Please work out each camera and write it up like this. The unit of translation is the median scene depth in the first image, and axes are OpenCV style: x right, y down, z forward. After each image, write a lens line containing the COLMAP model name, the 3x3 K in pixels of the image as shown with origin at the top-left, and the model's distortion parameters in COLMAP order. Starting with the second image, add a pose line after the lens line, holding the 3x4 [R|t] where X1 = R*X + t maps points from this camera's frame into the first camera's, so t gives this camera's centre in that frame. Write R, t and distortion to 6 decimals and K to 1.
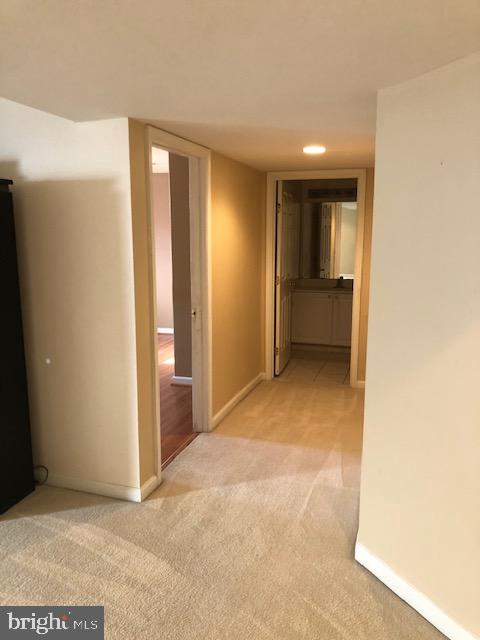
lens RADIAL K [[526.6, 0, 235.8], [0, 526.6, 318.7], [0, 0, 1]] dist [0.043601, -0.035975]
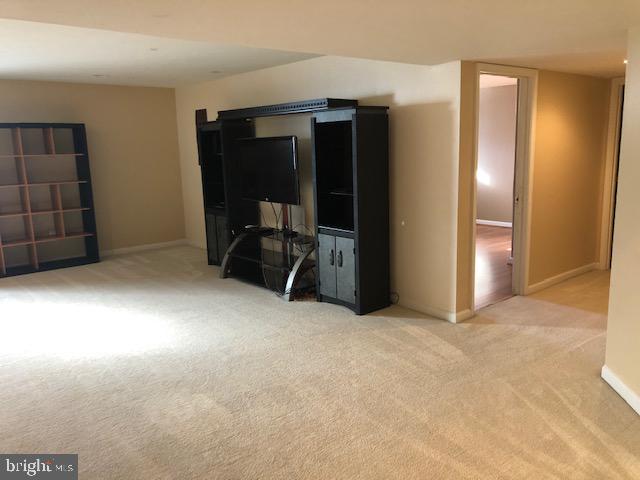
lens RADIAL K [[526.6, 0, 320.6], [0, 526.6, 237.4], [0, 0, 1]] dist [0.043601, -0.035975]
pose [[0.847501, 0.074615, -0.525522, 0.257909], [-0.065059, 0.997208, 0.036667, 0.084474], [0.526791, 0.003114, 0.849989, -0.440117]]
